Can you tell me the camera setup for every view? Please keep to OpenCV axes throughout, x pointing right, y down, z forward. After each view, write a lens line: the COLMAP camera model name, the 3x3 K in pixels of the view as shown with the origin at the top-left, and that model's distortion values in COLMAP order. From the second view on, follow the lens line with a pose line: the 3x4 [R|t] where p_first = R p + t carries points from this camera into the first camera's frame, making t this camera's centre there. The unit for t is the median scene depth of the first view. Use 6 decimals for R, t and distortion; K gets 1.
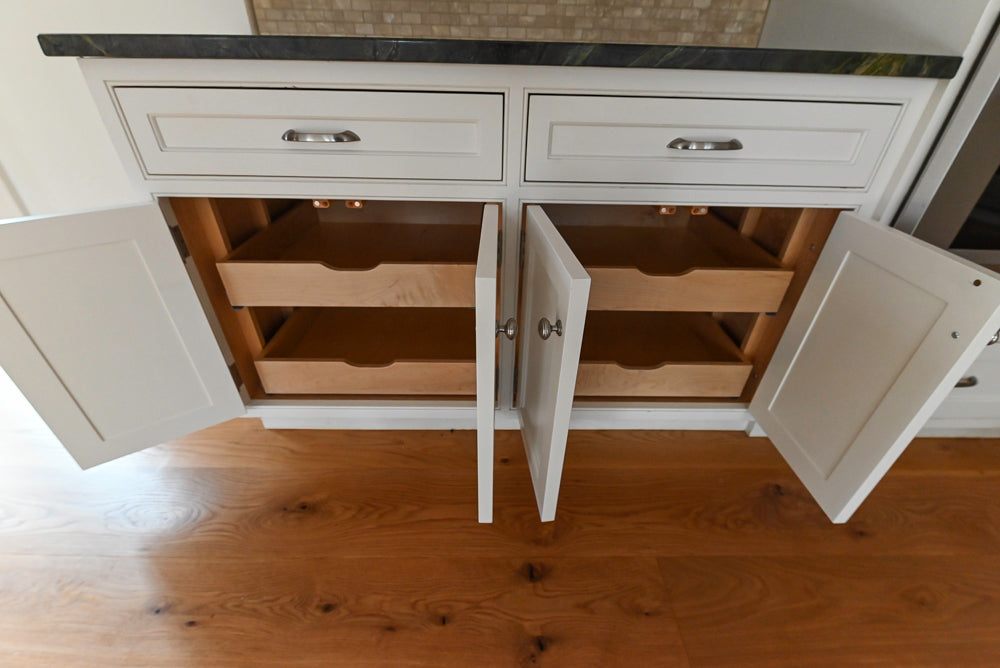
lens RADIAL K [[419.5, 0, 504.3], [0, 419.5, 339.2], [0, 0, 1]] dist [0.000843, -0.004985]
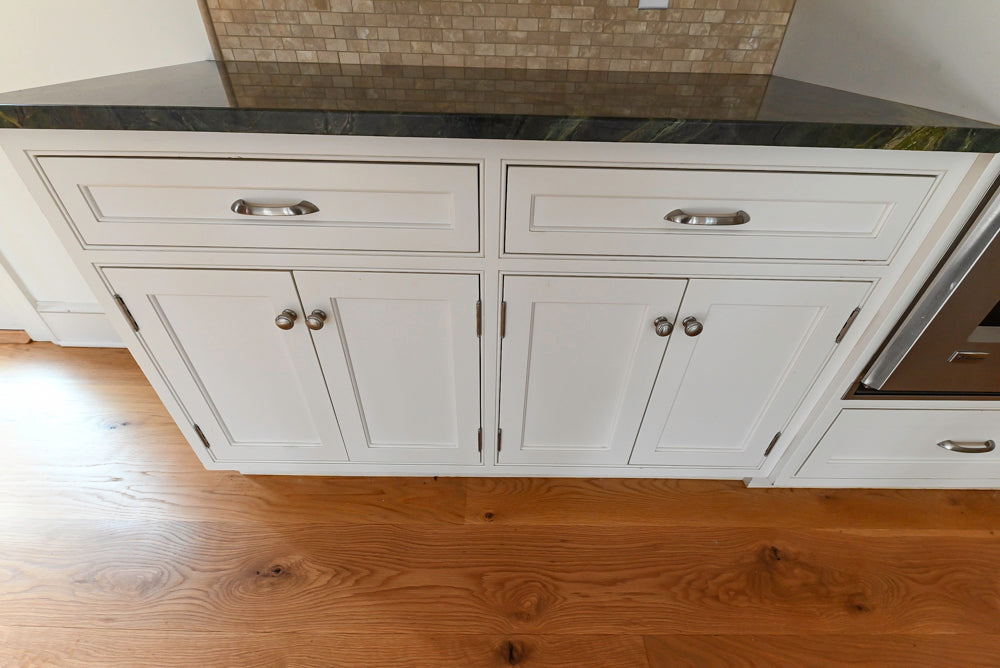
lens RADIAL K [[419.5, 0, 507.3], [0, 419.5, 320.0], [0, 0, 1]] dist [0.000843, -0.004985]
pose [[0.999928, 0.008793, -0.008175, 0.052811], [-0.008312, 0.998339, 0.057006, -0.236263], [0.008663, -0.056934, 0.998340, 0.081253]]
